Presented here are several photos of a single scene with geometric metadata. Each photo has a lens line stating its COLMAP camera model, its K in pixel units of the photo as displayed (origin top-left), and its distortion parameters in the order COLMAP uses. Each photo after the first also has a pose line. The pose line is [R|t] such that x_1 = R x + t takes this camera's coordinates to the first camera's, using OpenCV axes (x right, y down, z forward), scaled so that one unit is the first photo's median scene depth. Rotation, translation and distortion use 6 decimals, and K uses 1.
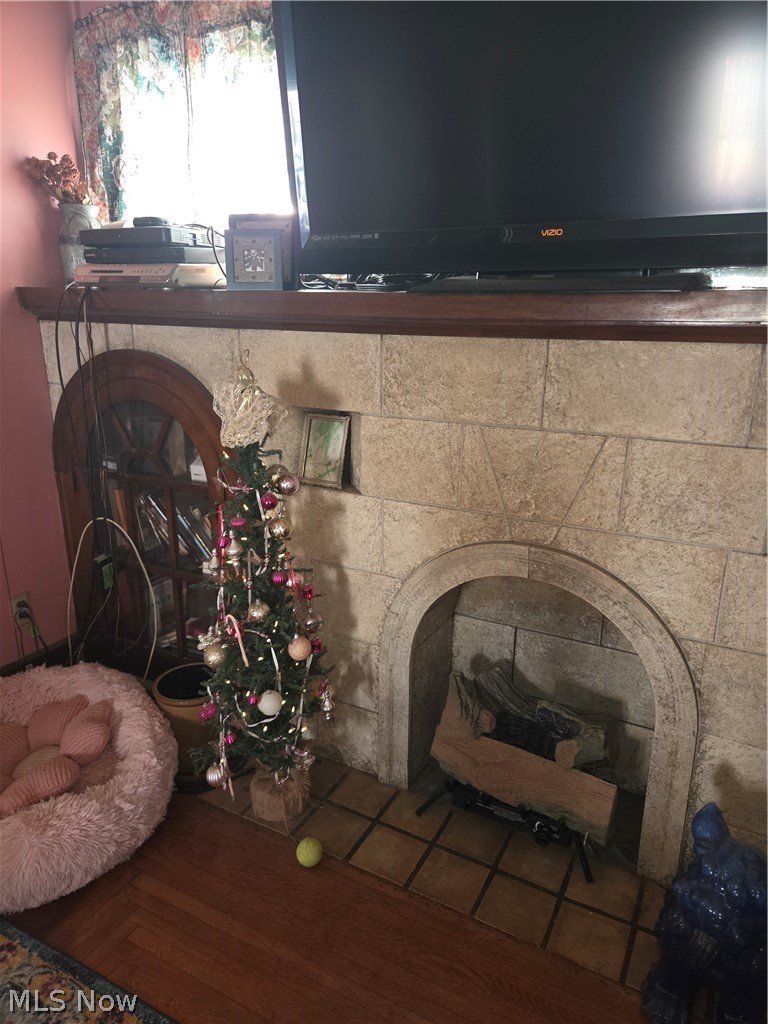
lens RADIAL K [[685.6, 0, 383.2], [0, 685.6, 517.4], [0, 0, 1]] dist [0.070082, -0.058253]
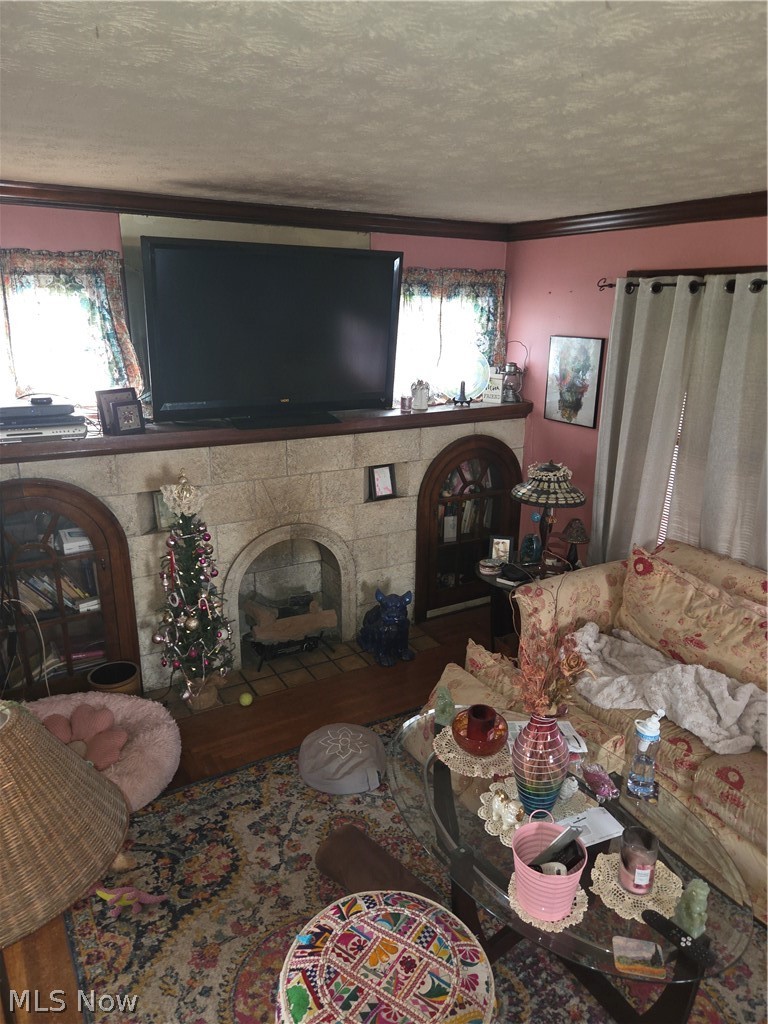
lens RADIAL K [[685.6, 0, 390.3], [0, 685.6, 515.8], [0, 0, 1]] dist [0.070082, -0.058253]
pose [[0.529919, -0.255372, 0.808685, -1.418253], [0.242439, 0.959405, 0.144101, -0.231203], [-0.812656, 0.119695, 0.570319, -0.581884]]
